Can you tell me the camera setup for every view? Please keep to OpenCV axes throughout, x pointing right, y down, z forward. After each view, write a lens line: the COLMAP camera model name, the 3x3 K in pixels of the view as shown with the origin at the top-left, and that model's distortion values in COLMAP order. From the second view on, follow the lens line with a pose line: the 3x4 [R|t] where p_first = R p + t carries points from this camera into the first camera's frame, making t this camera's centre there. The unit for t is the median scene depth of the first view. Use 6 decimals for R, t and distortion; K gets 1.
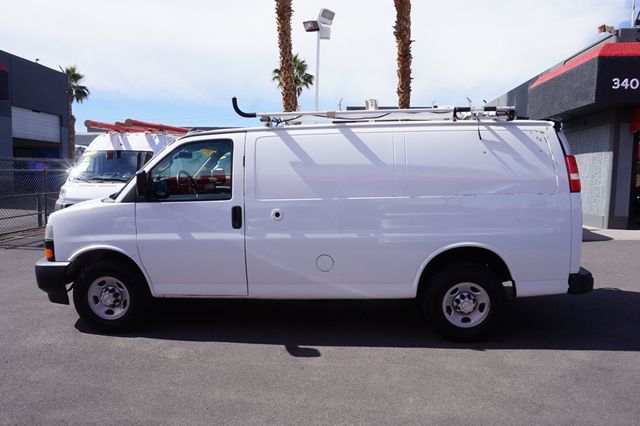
lens RADIAL K [[432.7, 0, 320.0], [0, 432.7, 213.0], [0, 0, 1]] dist [-0.007574, 0.001216]
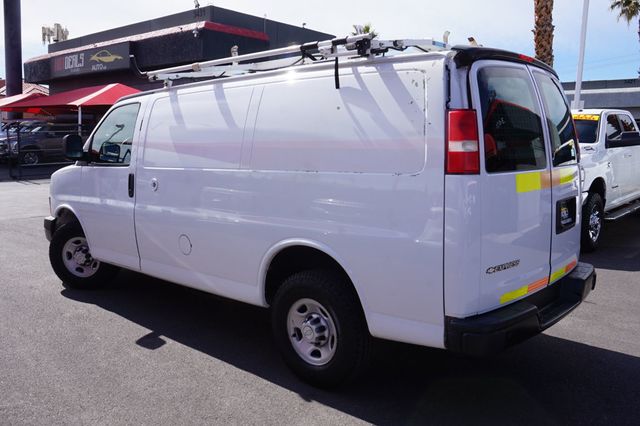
lens RADIAL K [[564.3, 0, 320.0], [0, 564.3, 213.0], [0, 0, 1]] dist [0.002525, 0.004338]
pose [[0.776812, 0.087391, -0.623640, 0.900260], [-0.073931, 0.996132, 0.047499, -0.019222], [0.625378, 0.009208, 0.780268, 0.306997]]
